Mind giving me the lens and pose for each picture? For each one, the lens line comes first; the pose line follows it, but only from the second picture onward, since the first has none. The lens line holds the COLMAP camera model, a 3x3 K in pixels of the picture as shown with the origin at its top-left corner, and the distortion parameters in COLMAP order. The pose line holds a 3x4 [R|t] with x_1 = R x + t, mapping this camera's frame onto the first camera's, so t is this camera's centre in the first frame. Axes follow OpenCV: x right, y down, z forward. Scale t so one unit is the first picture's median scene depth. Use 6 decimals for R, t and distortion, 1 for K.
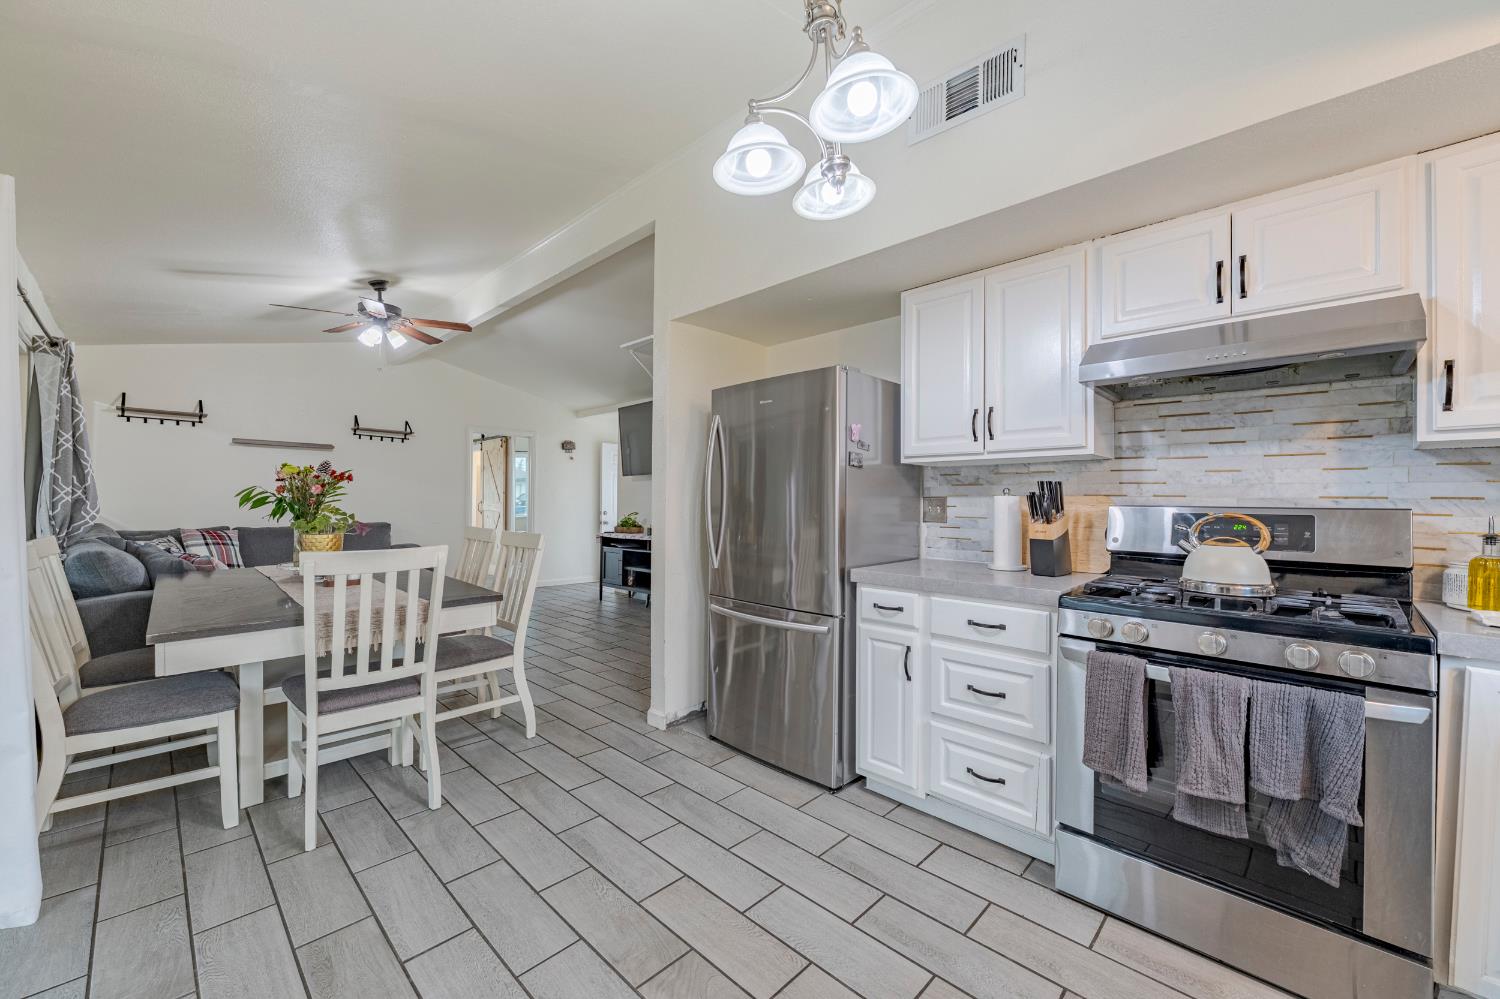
lens RADIAL K [[592.3, 0, 750.0], [0, 592.3, 499.5], [0, 0, 1]] dist [0.001170, 0.000032]
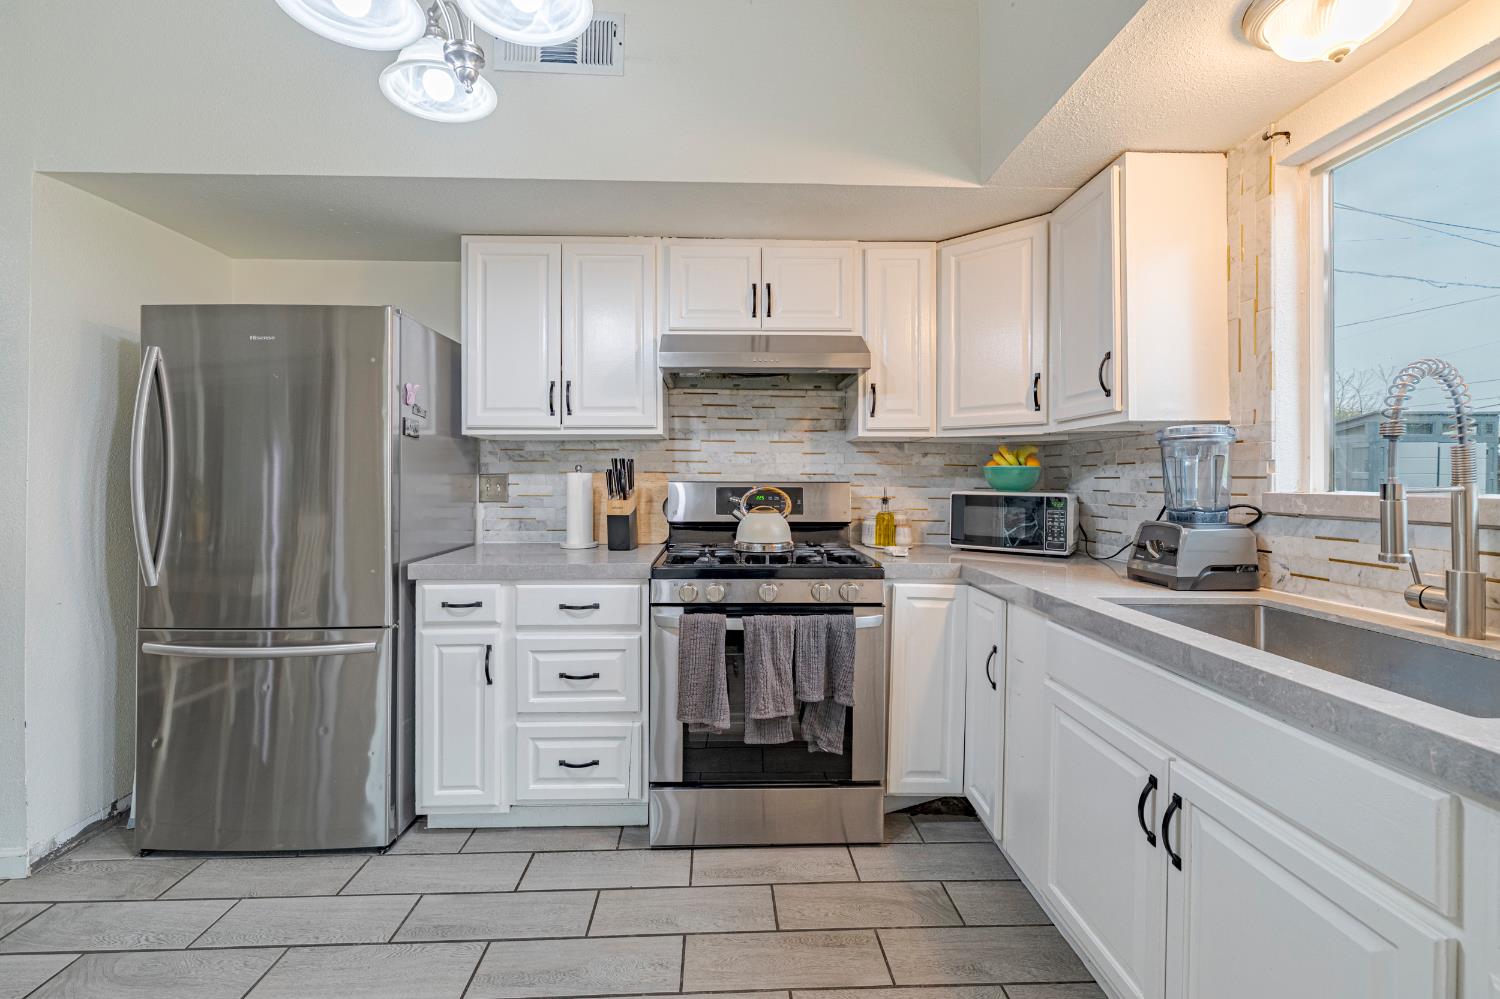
lens RADIAL K [[611.5, 0, 746.2], [0, 611.5, 479.1], [0, 0, 1]] dist [0.001239, 0.000267]
pose [[0.691207, -0.006951, 0.722623, -0.125532], [0.003139, 0.999973, 0.006617, -0.001608], [-0.722650, -0.002305, 0.691210, 0.109502]]
